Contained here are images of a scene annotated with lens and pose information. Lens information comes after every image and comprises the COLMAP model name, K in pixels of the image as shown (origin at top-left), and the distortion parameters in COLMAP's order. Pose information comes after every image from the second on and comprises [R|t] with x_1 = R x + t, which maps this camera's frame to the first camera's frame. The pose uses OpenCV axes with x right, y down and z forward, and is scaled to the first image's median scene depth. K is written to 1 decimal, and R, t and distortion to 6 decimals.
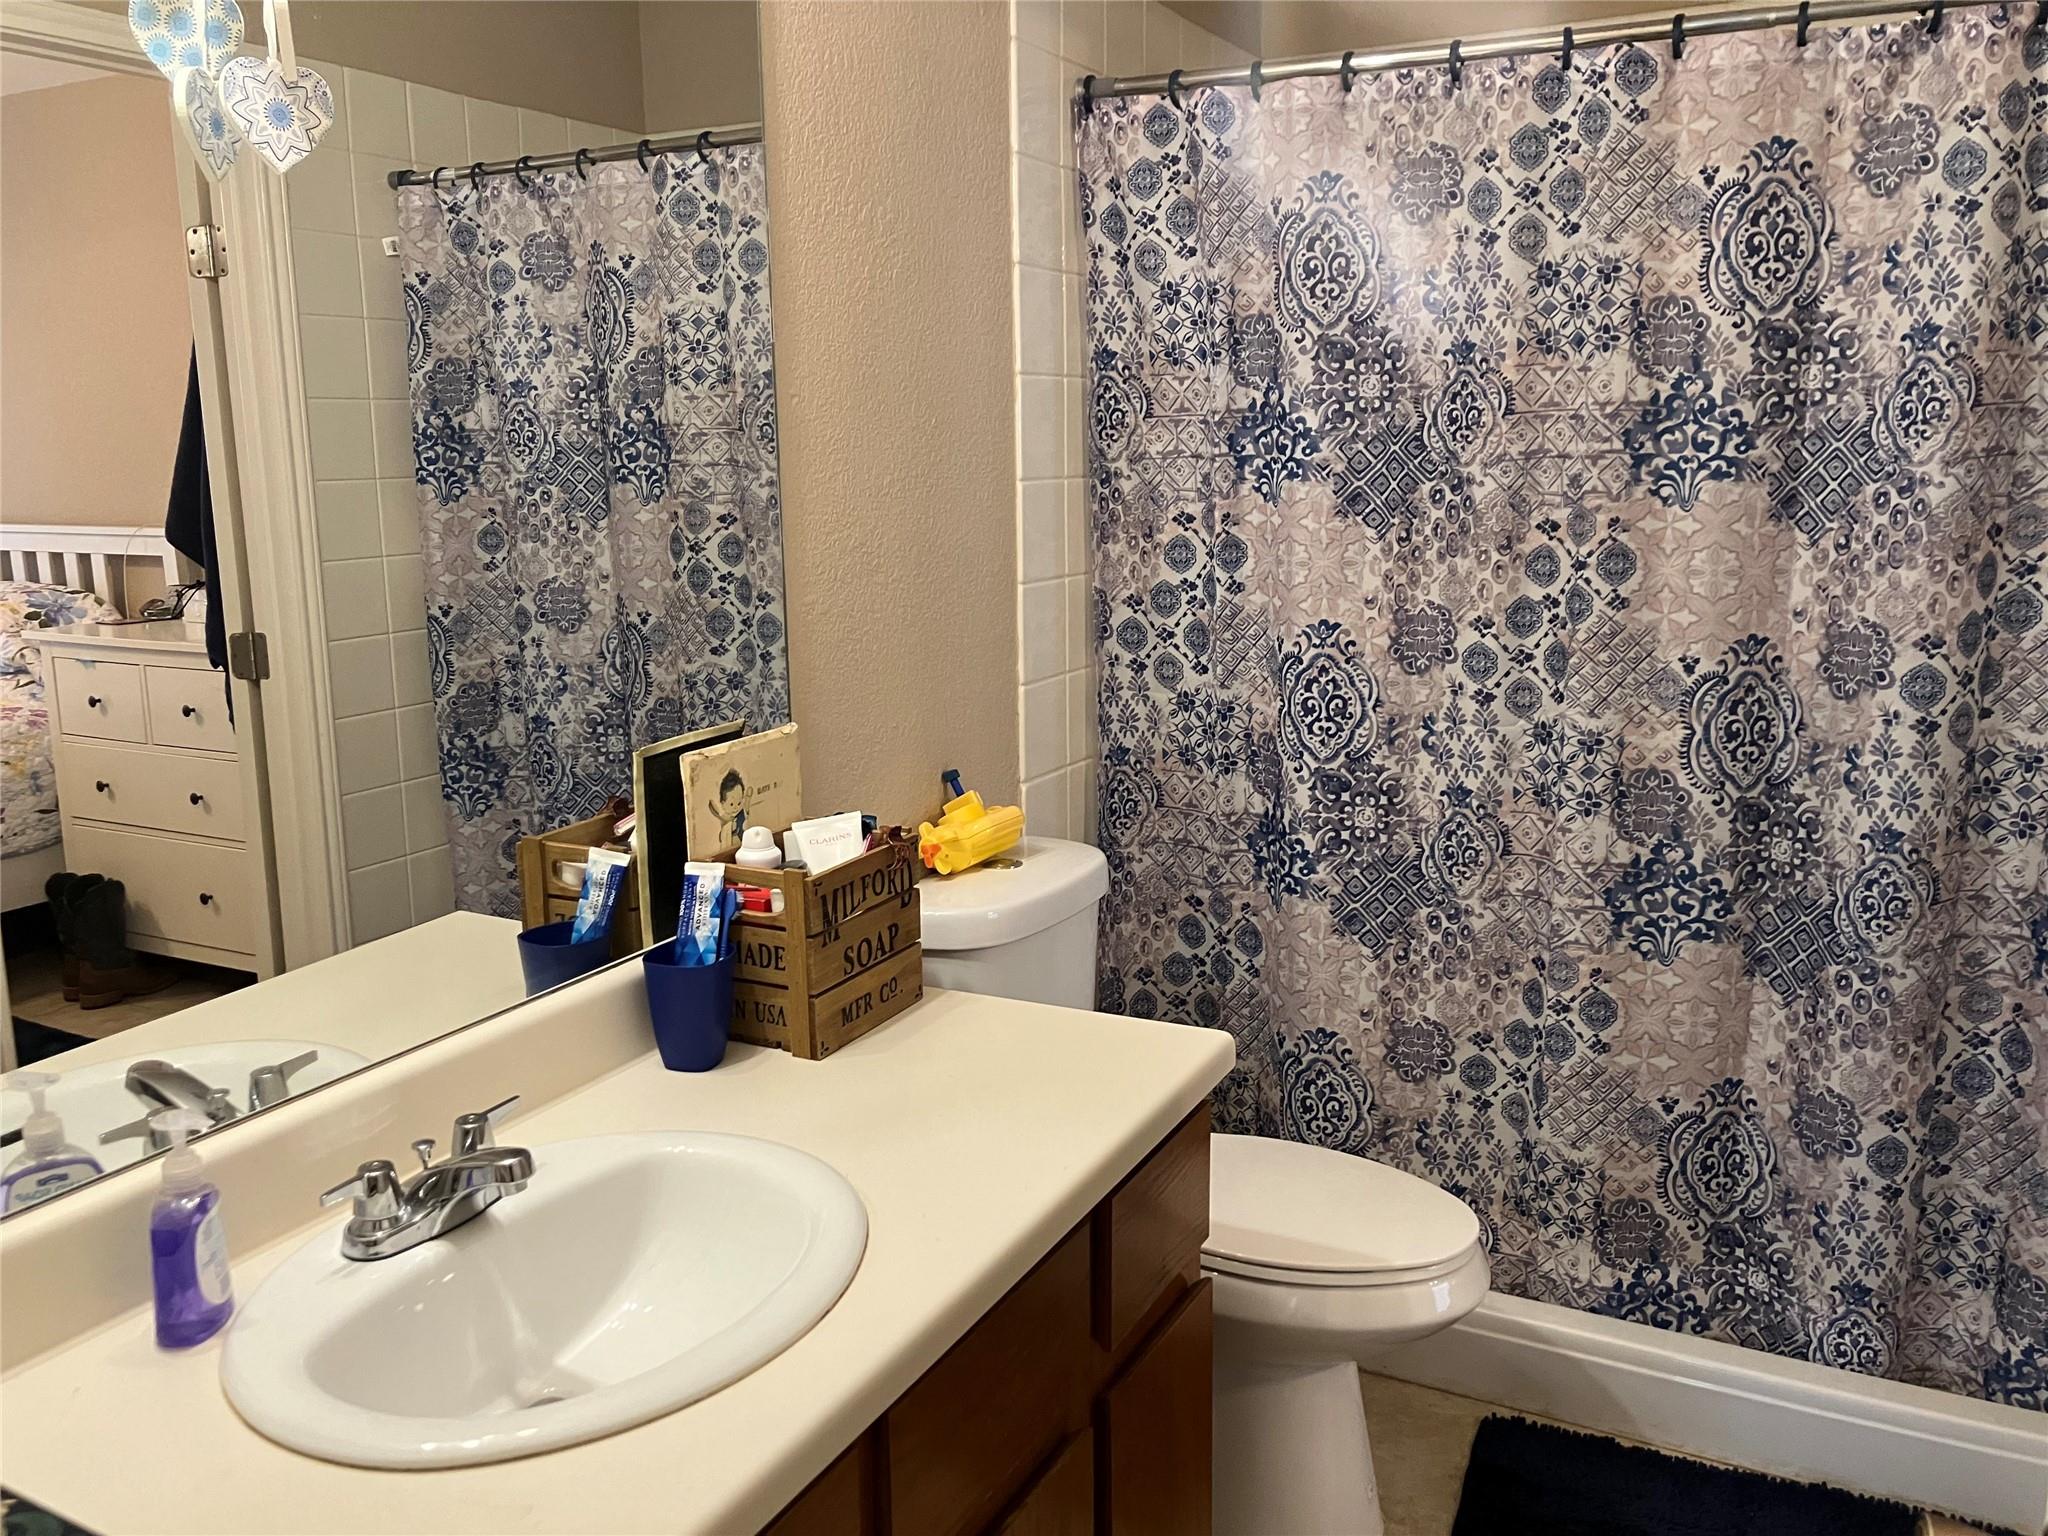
lens RADIAL K [[1696.2, 0, 1024.0], [0, 1696.2, 768.0], [0, 0, 1]] dist [0.088854, -0.102436]
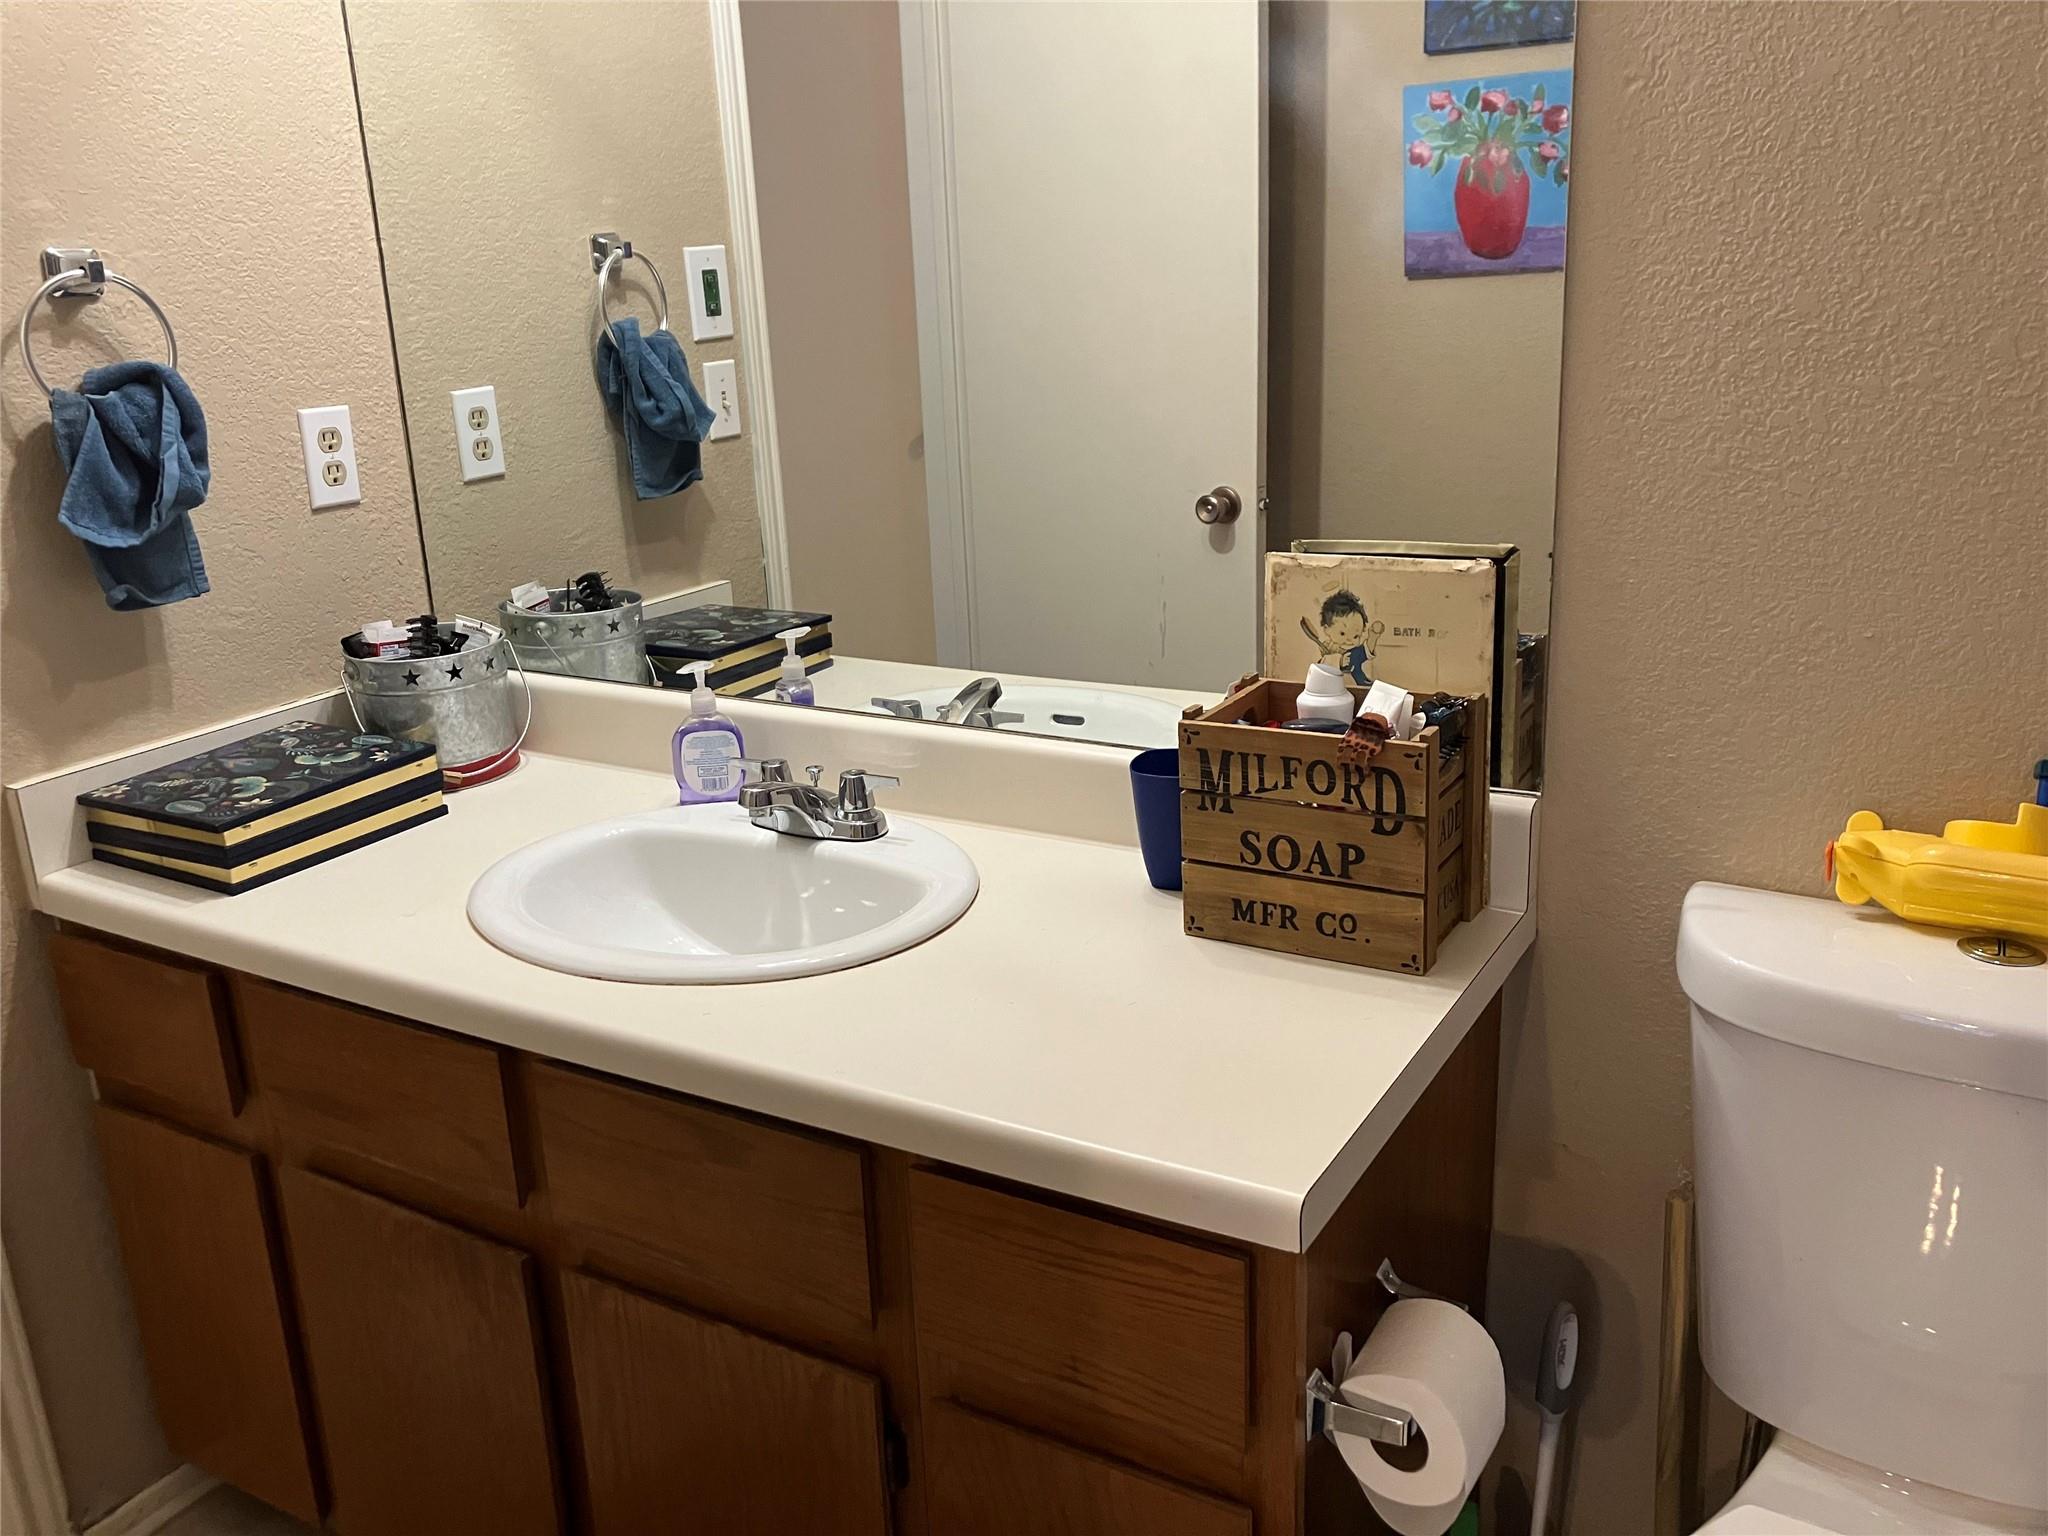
lens RADIAL K [[1826.9, 0, 1024.0], [0, 1826.9, 768.0], [0, 0, 1]] dist [0.078003, -0.003660]
pose [[-0.091978, 0.308620, -0.946728, 0.692115], [-0.140176, 0.937277, 0.319158, -0.176851], [0.985845, 0.162064, -0.042947, 0.906067]]
